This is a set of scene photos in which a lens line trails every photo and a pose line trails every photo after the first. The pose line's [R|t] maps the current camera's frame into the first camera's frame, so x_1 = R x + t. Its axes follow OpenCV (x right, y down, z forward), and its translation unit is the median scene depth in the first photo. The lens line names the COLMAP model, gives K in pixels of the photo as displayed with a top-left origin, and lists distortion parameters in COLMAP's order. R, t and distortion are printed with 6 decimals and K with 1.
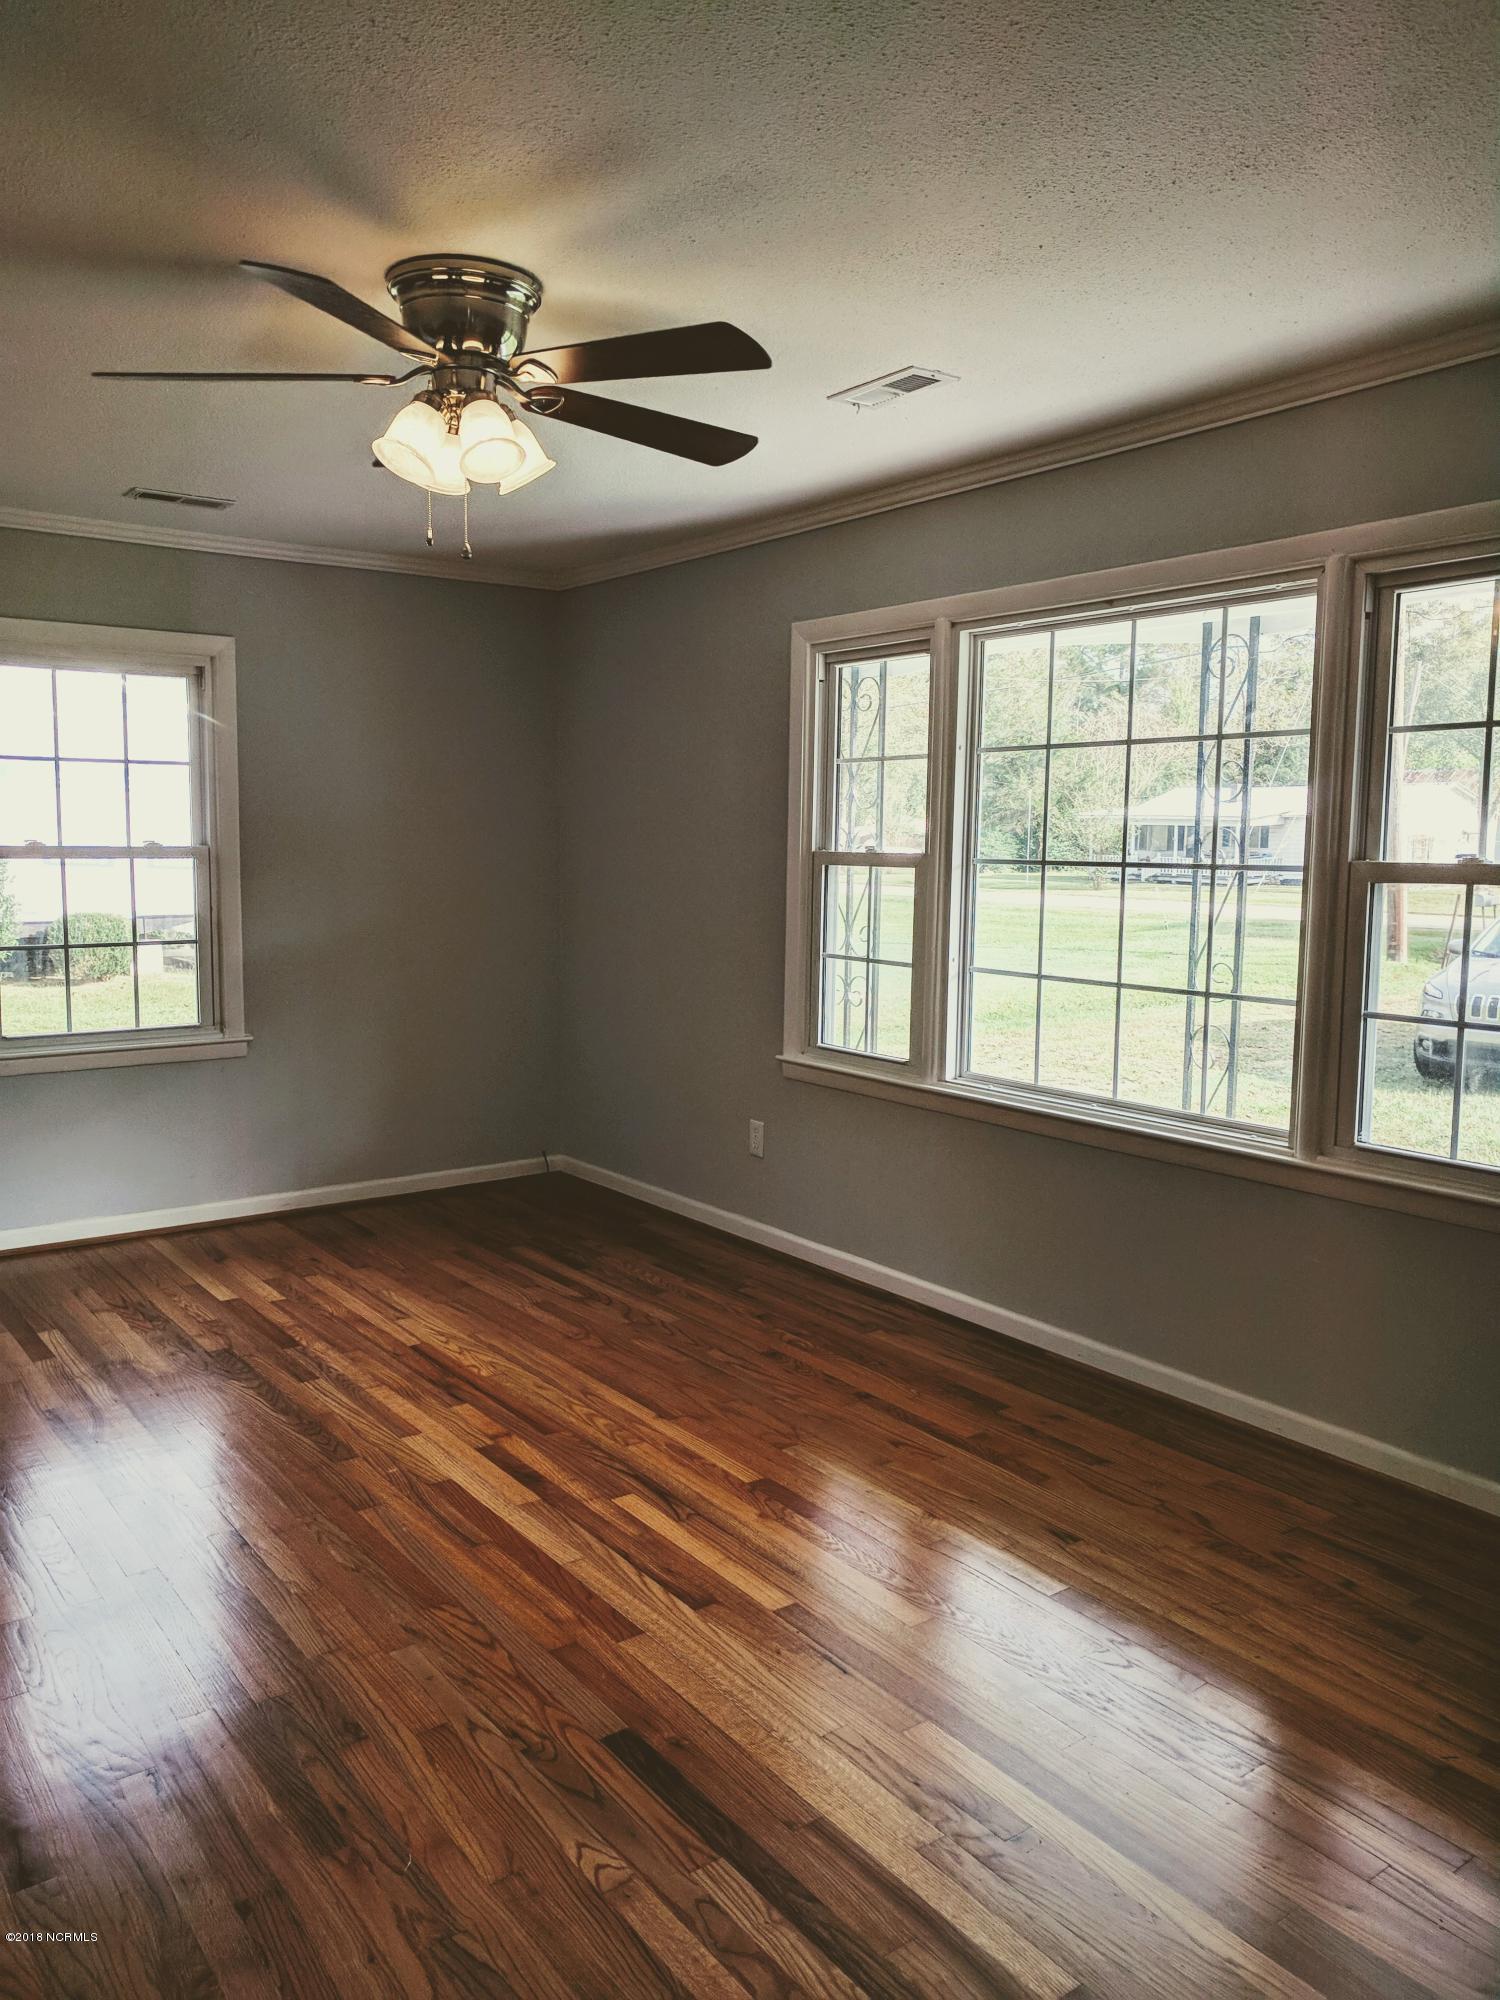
lens RADIAL K [[1503.2, 0, 756.5], [0, 1503.2, 1002.7], [0, 0, 1]] dist [0.003660, 0.007642]
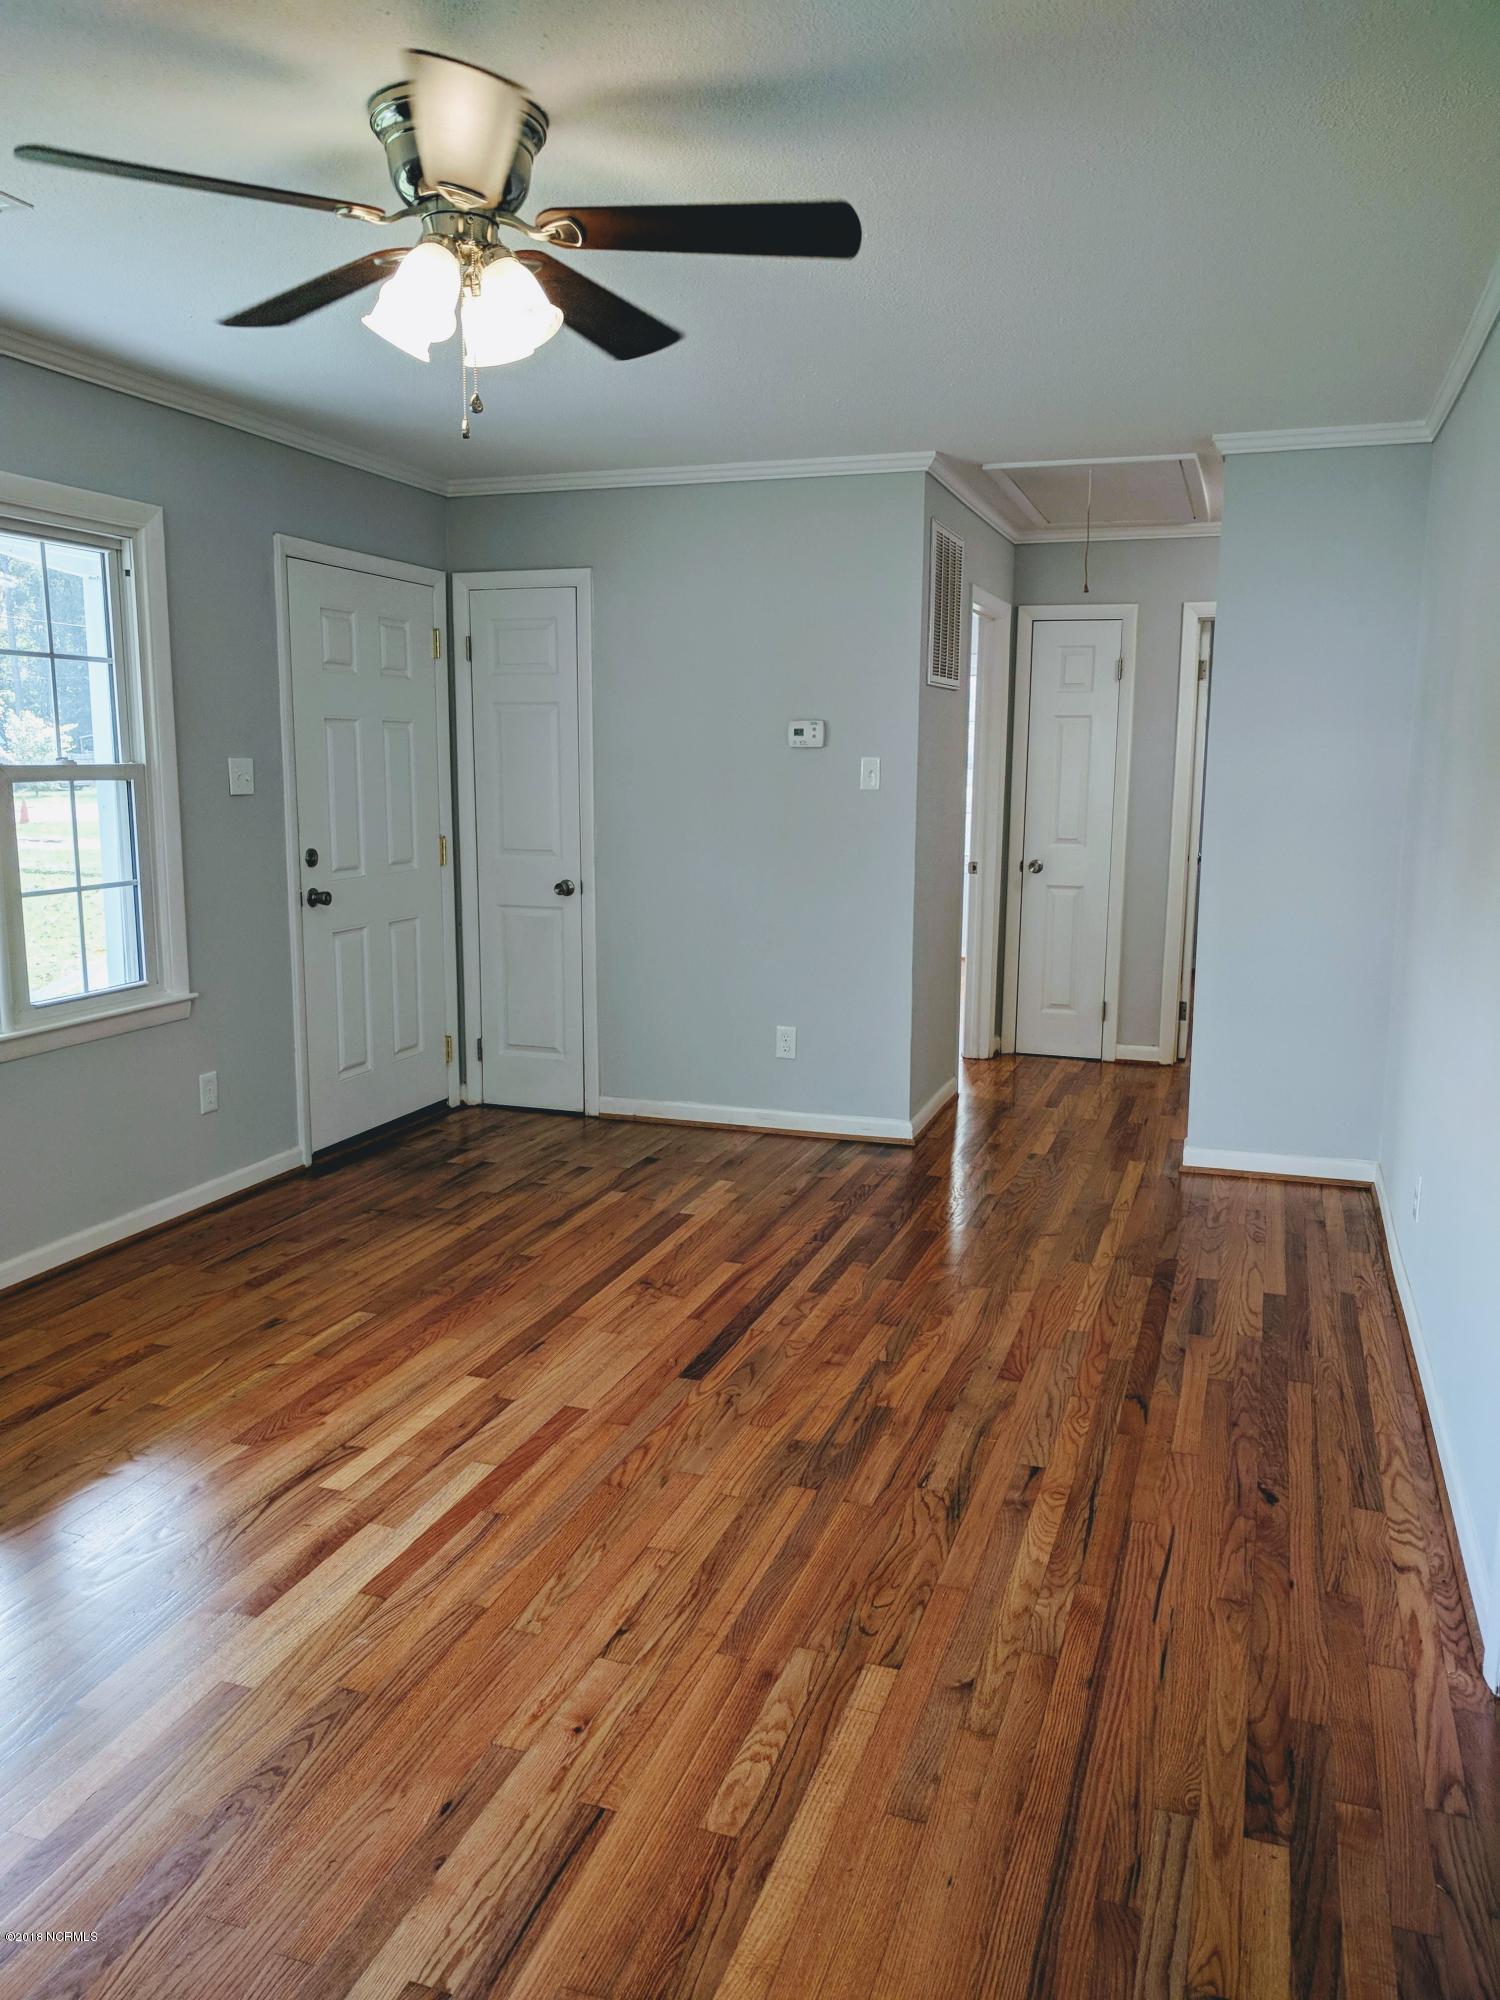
lens RADIAL K [[1503.2, 0, 756.5], [0, 1503.2, 1002.7], [0, 0, 1]] dist [0.003660, 0.007642]
pose [[-0.563245, -0.147161, 0.813080, -0.741049], [0.080434, 0.969574, 0.231205, -0.113731], [-0.822366, 0.195624, -0.534271, 0.975596]]
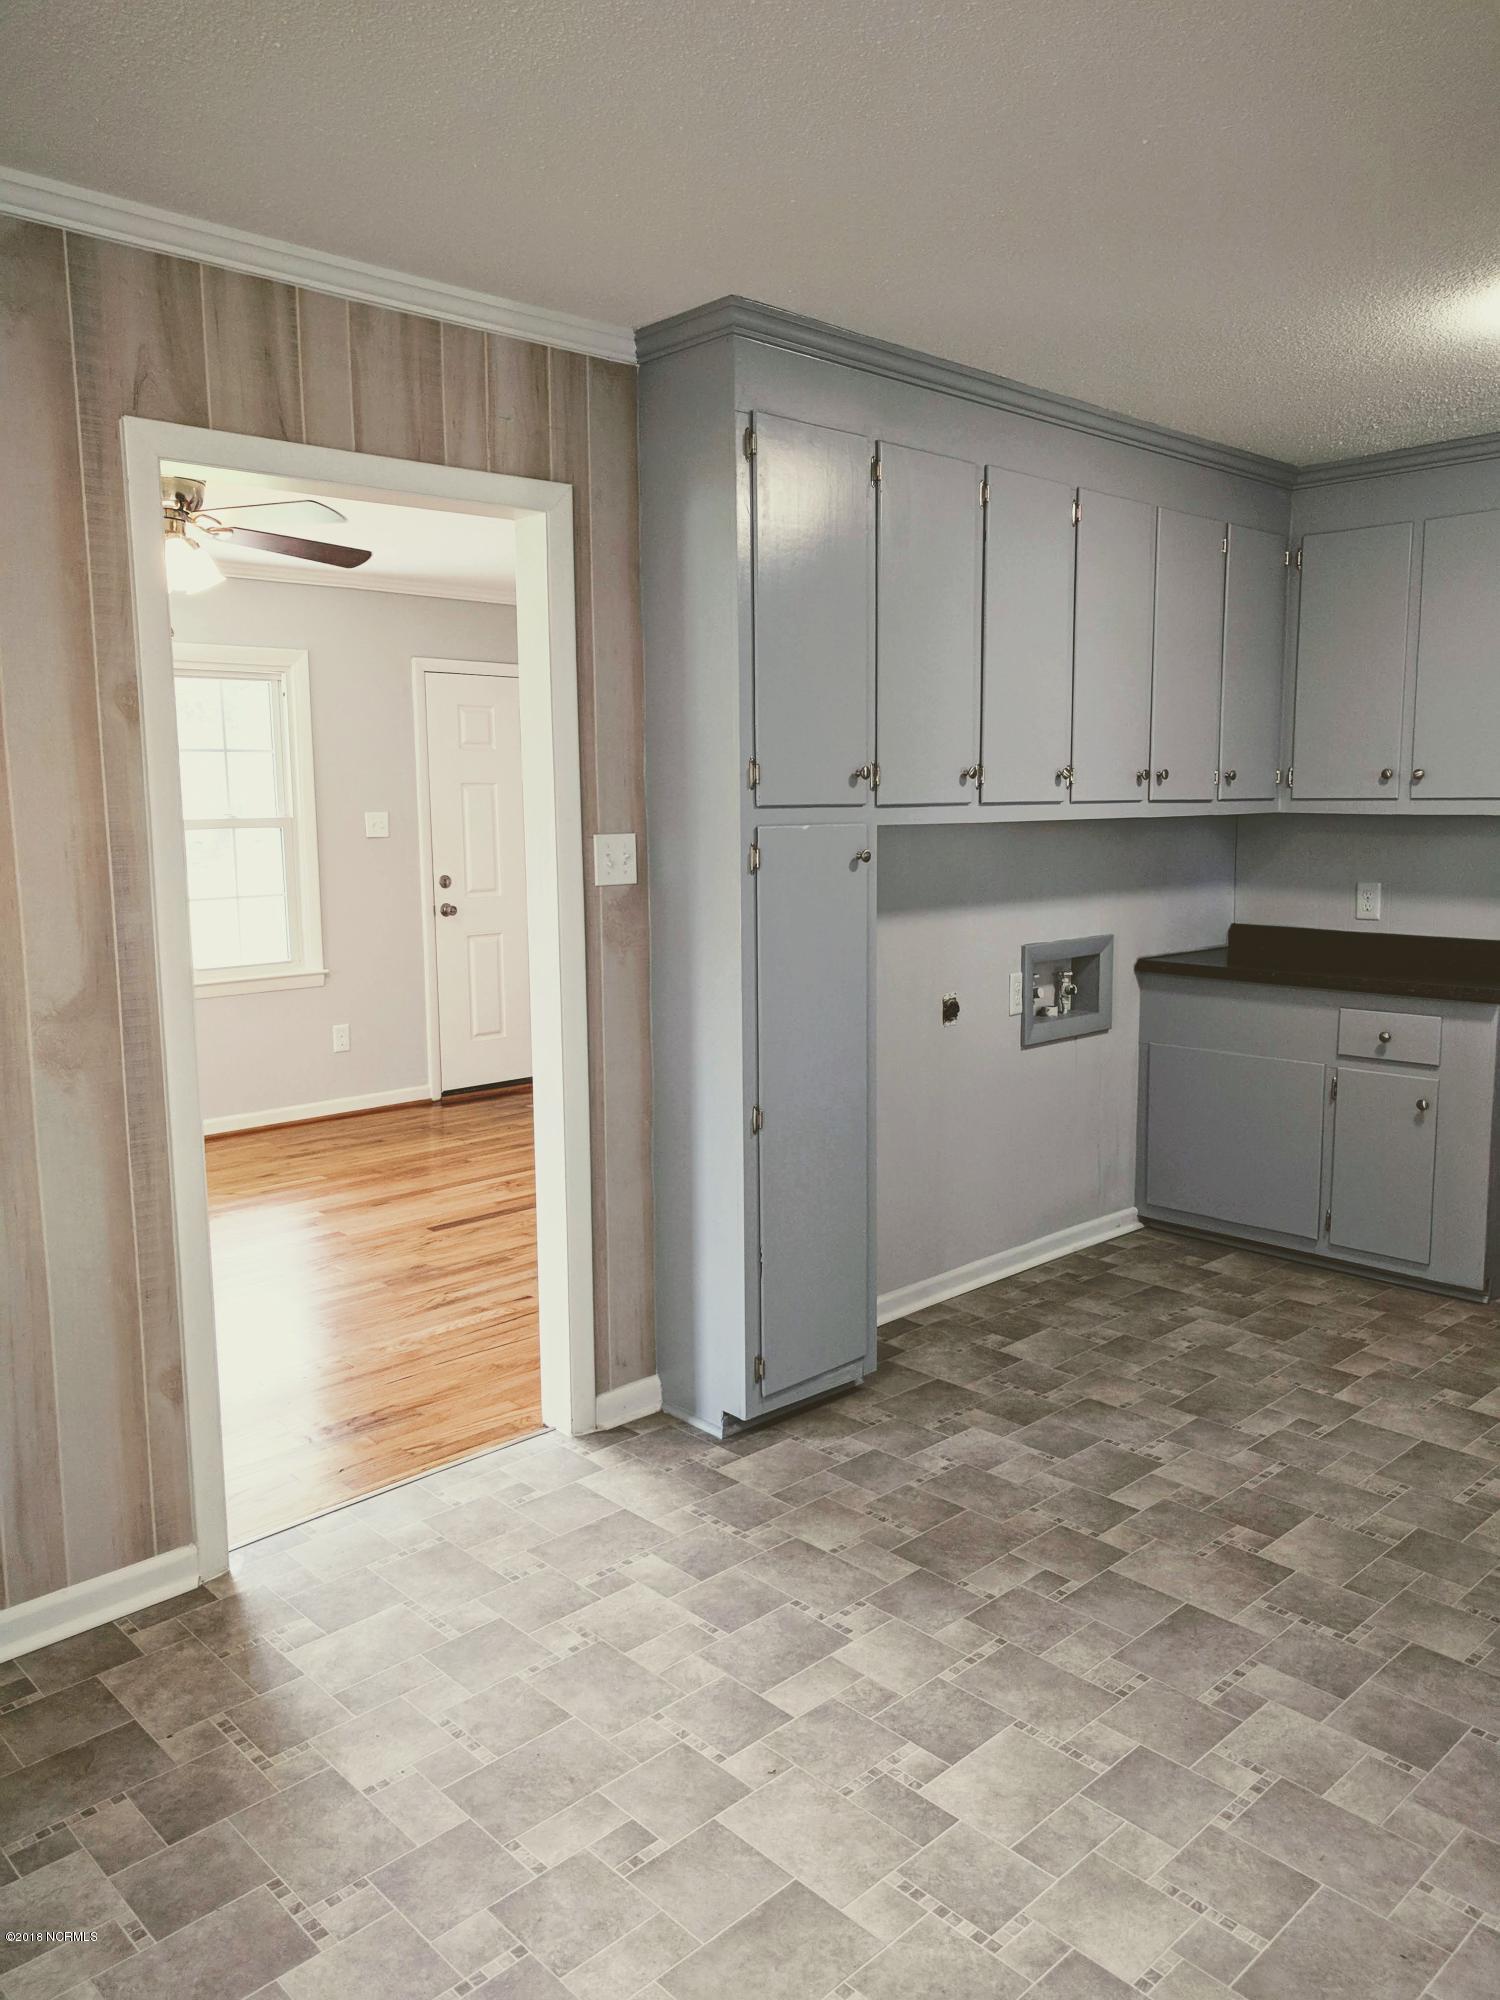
lens RADIAL K [[1503.2, 0, 756.5], [0, 1503.2, 1002.7], [0, 0, 1]] dist [0.003660, 0.007642]
pose [[-0.123604, -0.140374, 0.982353, -1.301899], [0.119155, 0.980682, 0.155128, -0.061819], [-0.985152, 0.136227, -0.104490, 0.428967]]
